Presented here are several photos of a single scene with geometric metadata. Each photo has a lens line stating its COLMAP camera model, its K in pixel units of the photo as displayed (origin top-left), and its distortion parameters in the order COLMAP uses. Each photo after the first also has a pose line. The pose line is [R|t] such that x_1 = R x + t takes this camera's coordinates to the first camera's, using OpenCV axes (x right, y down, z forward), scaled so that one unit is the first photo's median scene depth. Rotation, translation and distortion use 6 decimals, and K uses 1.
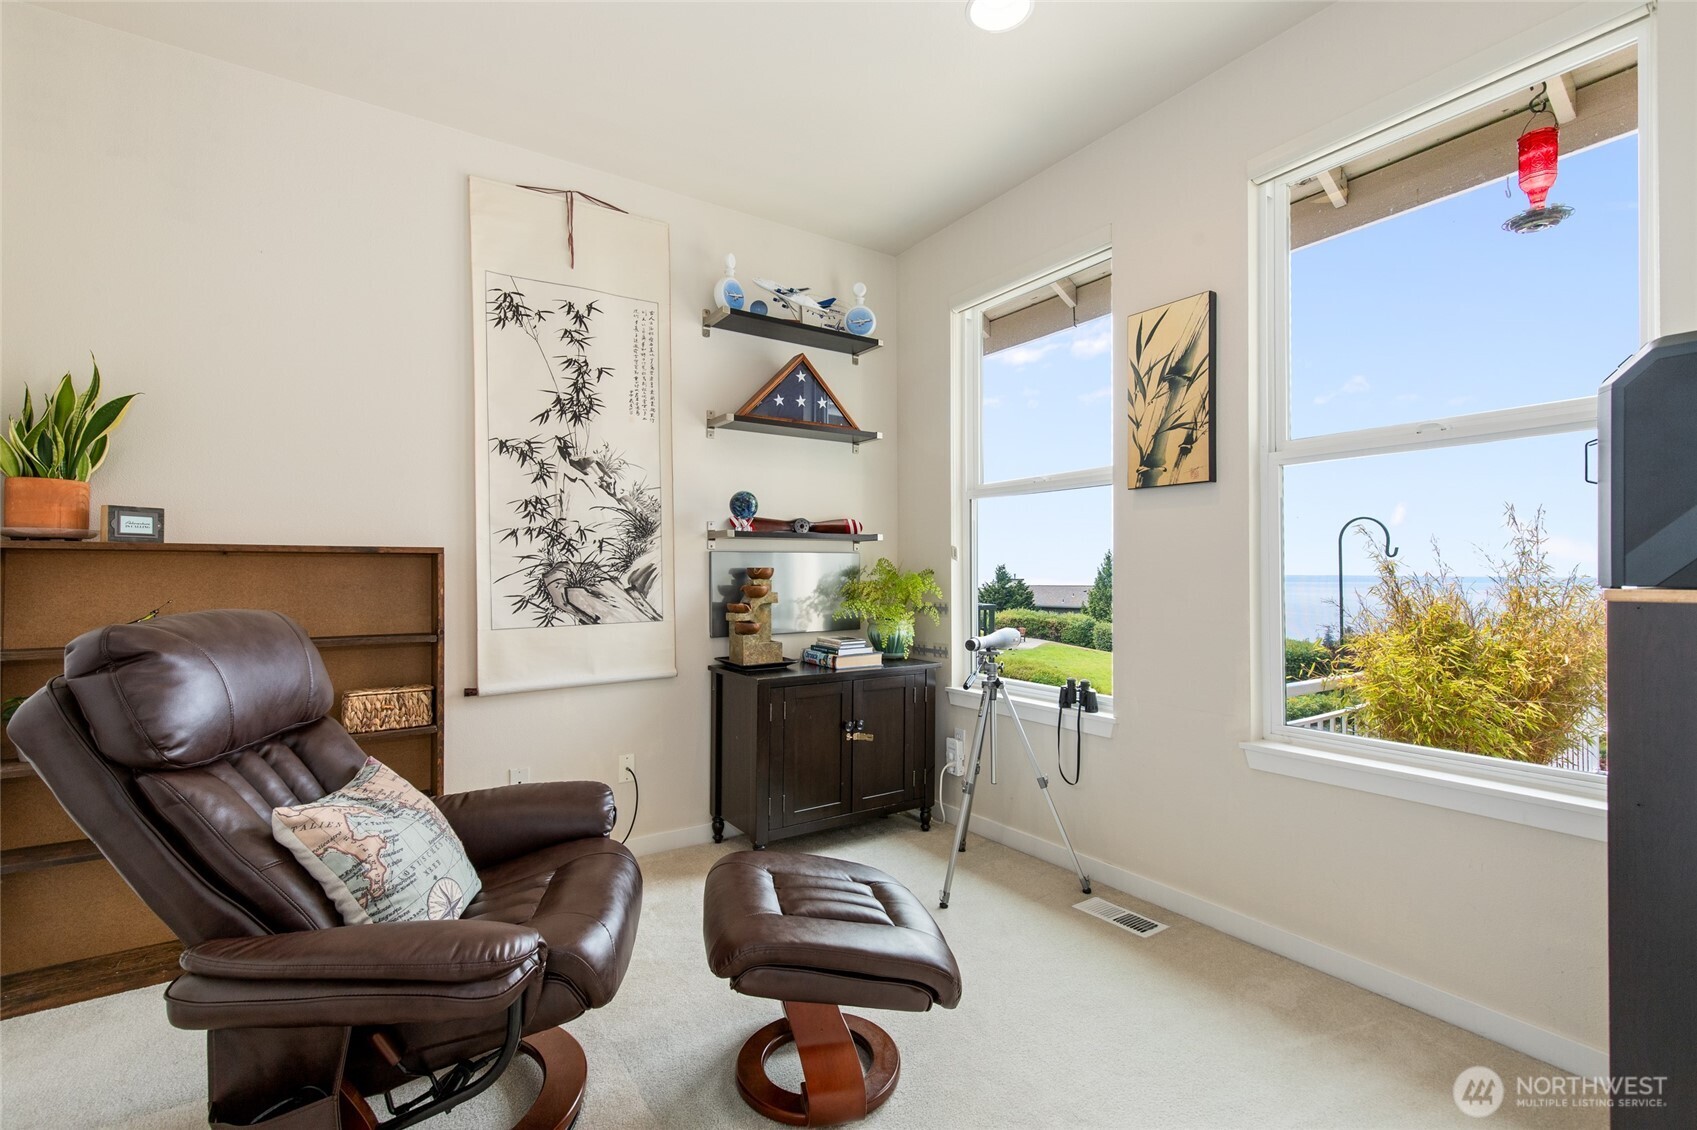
lens RADIAL K [[759.2, 0, 857.8], [0, 759.2, 573.1], [0, 0, 1]] dist [0.005737, -0.000879]
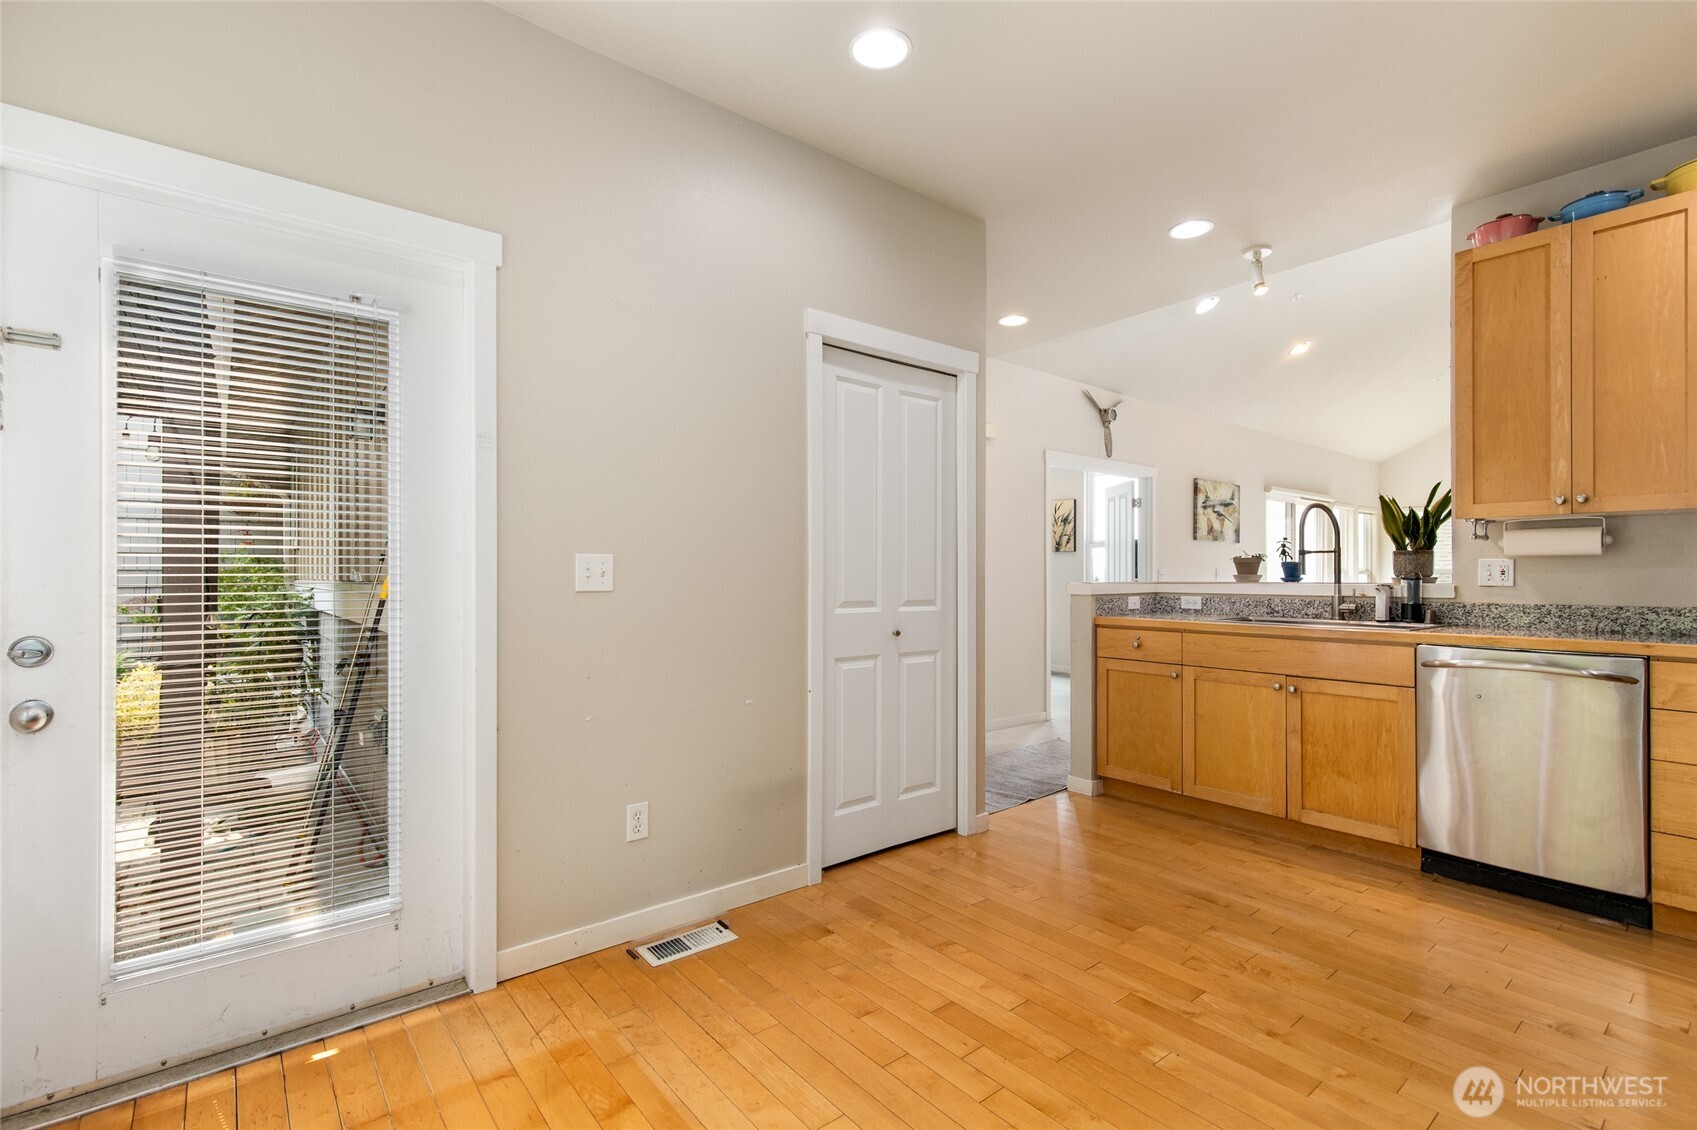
lens RADIAL K [[759.2, 0, 847.5], [0, 759.2, 572.0], [0, 0, 1]] dist [0.005737, -0.000879]
pose [[0.996985, 0.001988, 0.077563, -0.719039], [-0.001790, 0.999995, -0.002625, -0.005933], [-0.077568, 0.002478, 0.996984, -2.027684]]
